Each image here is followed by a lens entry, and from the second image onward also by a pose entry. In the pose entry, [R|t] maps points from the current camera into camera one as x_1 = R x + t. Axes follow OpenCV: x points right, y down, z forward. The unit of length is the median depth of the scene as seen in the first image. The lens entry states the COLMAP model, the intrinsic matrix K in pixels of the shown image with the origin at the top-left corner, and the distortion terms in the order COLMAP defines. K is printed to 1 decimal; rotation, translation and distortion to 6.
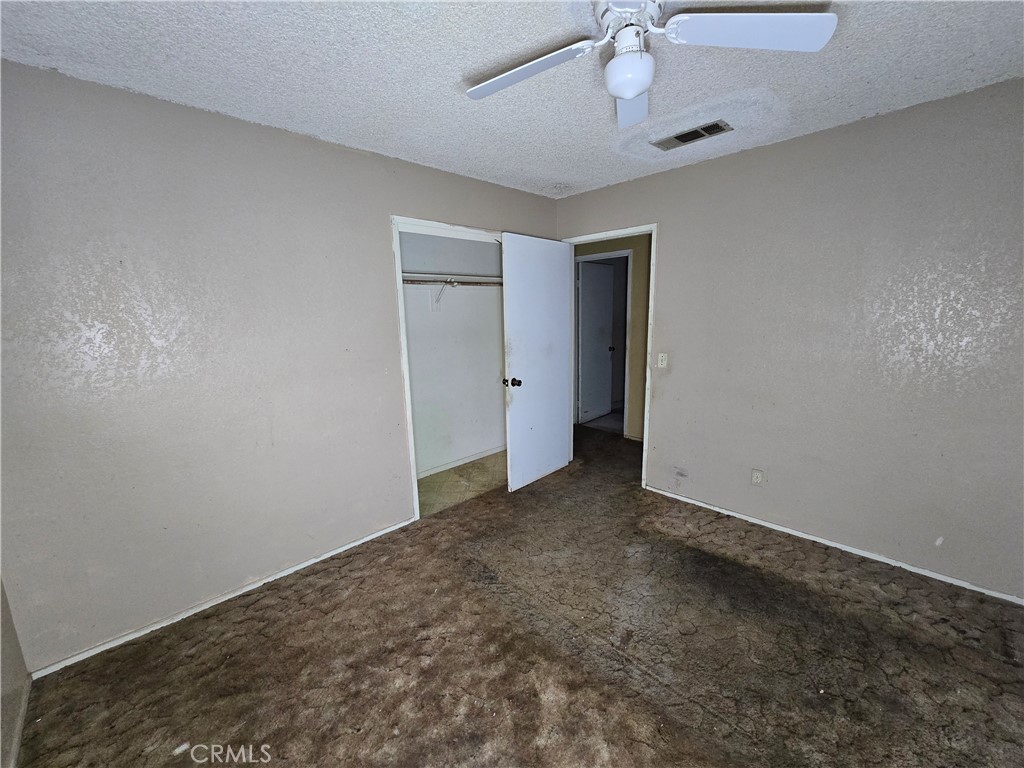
lens RADIAL K [[417.2, 0, 515.0], [0, 417.2, 388.1], [0, 0, 1]] dist [-0.002116, 0.000495]
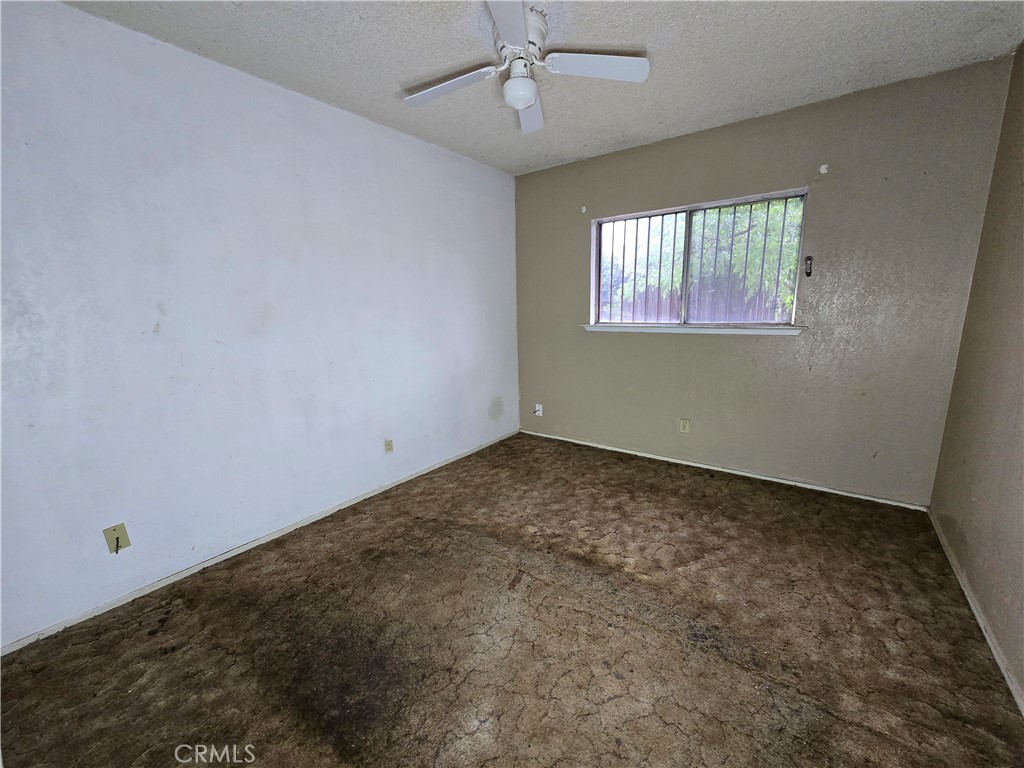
lens RADIAL K [[417.2, 0, 515.0], [0, 417.2, 388.1], [0, 0, 1]] dist [-0.002116, 0.000495]
pose [[-0.986130, 0.079022, -0.145958, 0.347812], [0.018467, 0.926168, 0.376658, -0.214692], [0.164946, 0.368738, -0.914781, 1.613180]]
